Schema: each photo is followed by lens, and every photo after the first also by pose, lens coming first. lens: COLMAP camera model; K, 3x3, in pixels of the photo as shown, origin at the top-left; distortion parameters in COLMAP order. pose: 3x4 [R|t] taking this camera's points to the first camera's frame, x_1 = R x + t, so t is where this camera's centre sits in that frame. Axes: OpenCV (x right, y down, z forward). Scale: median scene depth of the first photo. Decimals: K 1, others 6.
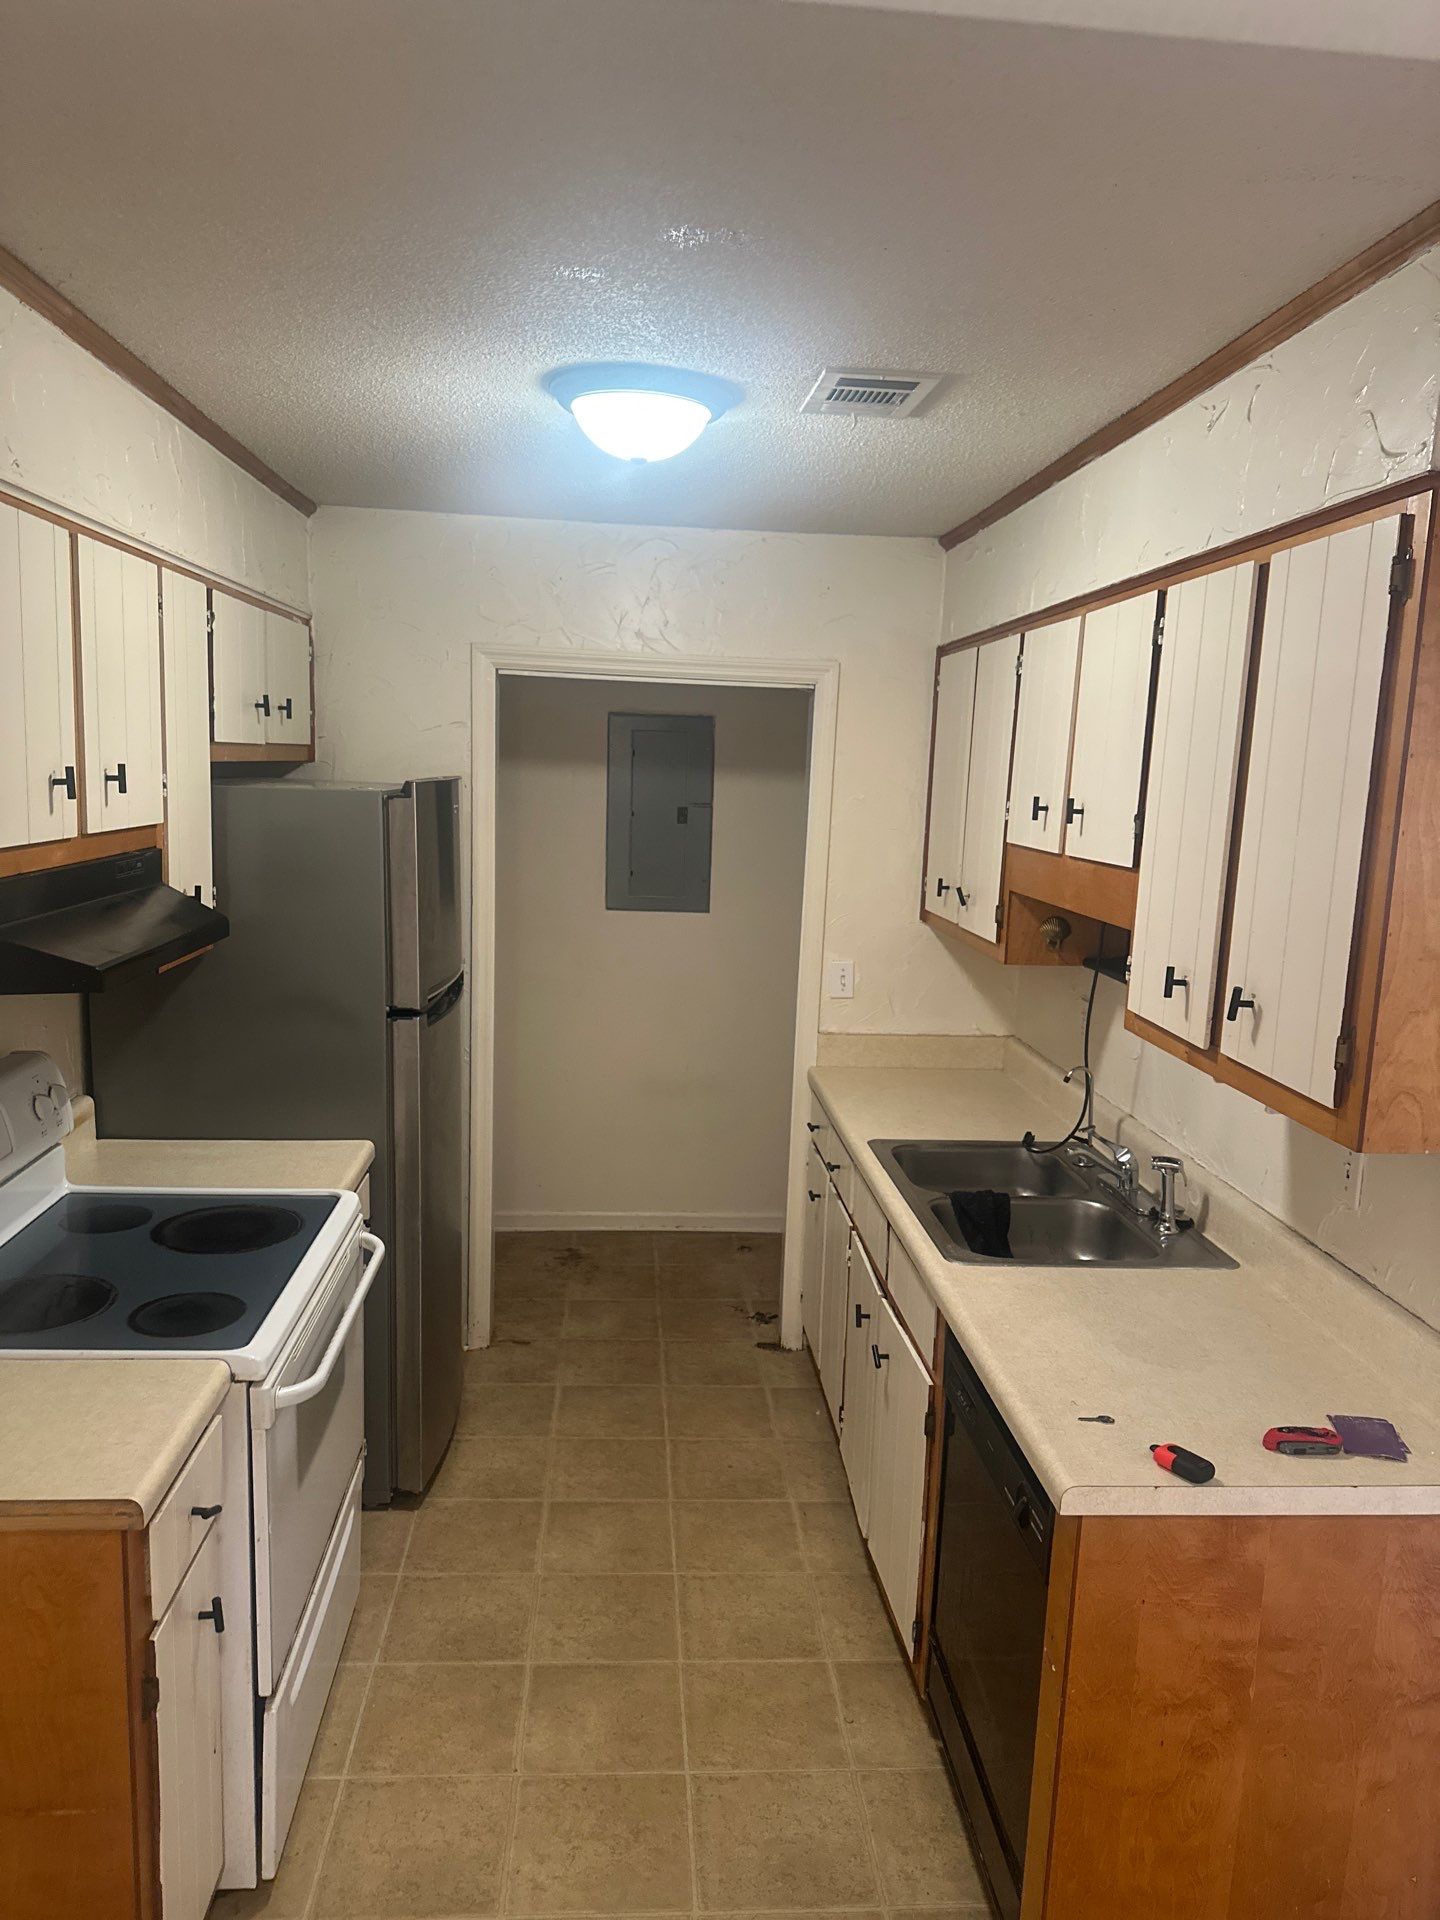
lens RADIAL K [[1352.7, 0, 746.0], [0, 1352.7, 967.3], [0, 0, 1]] dist [0.171108, -0.297892]
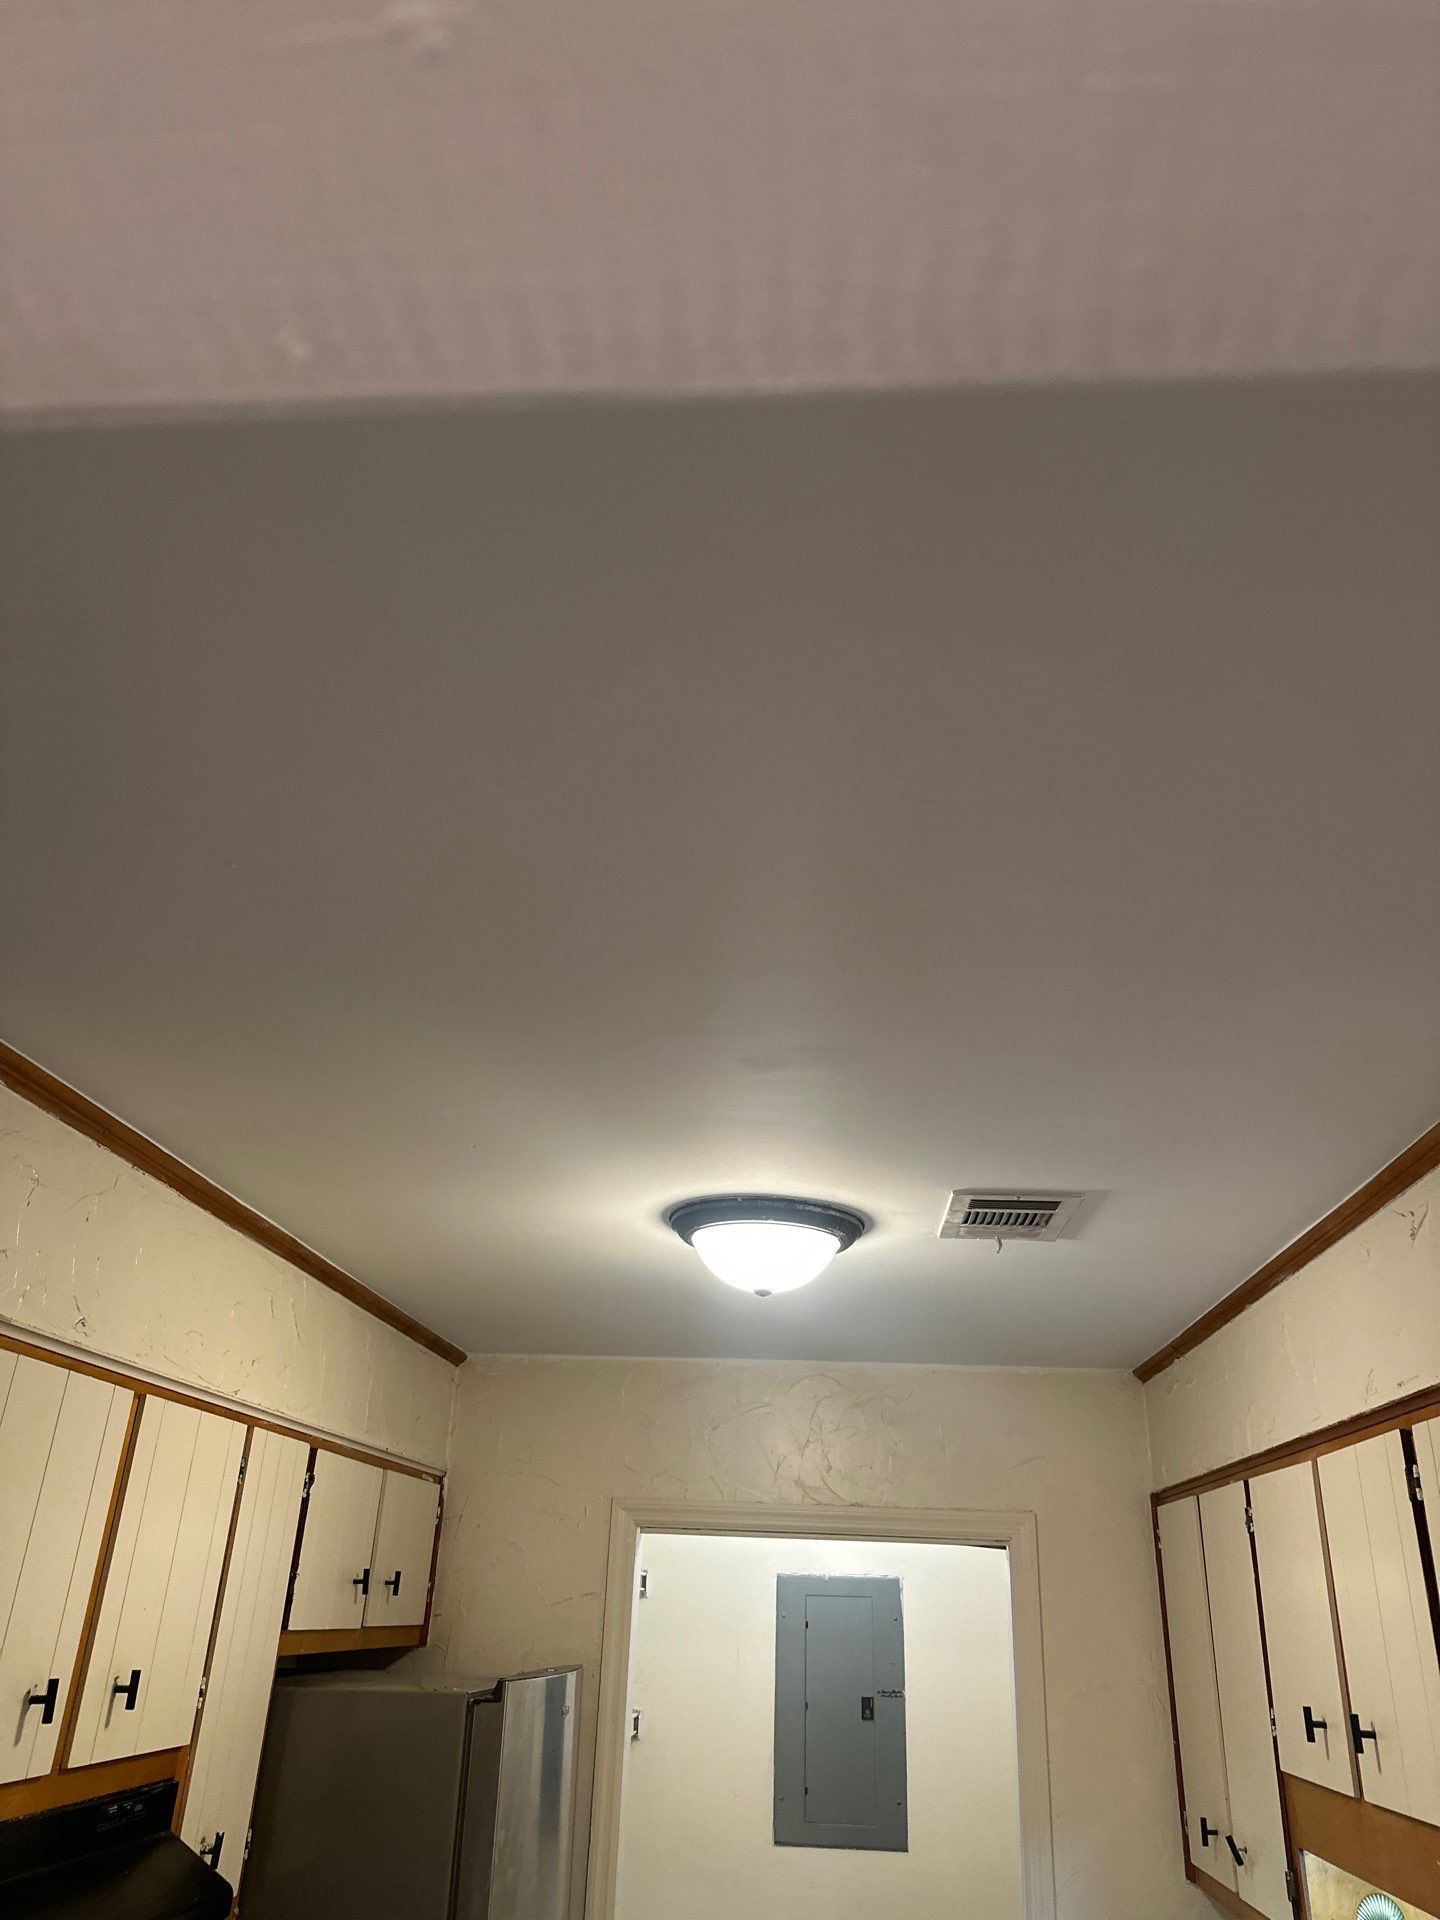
lens RADIAL K [[1363.3, 0, 720.0], [0, 1363.3, 960.0], [0, 0, 1]] dist [0.048446, -0.047644]
pose [[0.986380, -0.071980, -0.147895, 0.039639], [-0.023814, 0.827190, -0.561417, -0.033473], [0.162748, 0.557293, 0.814210, 0.111079]]
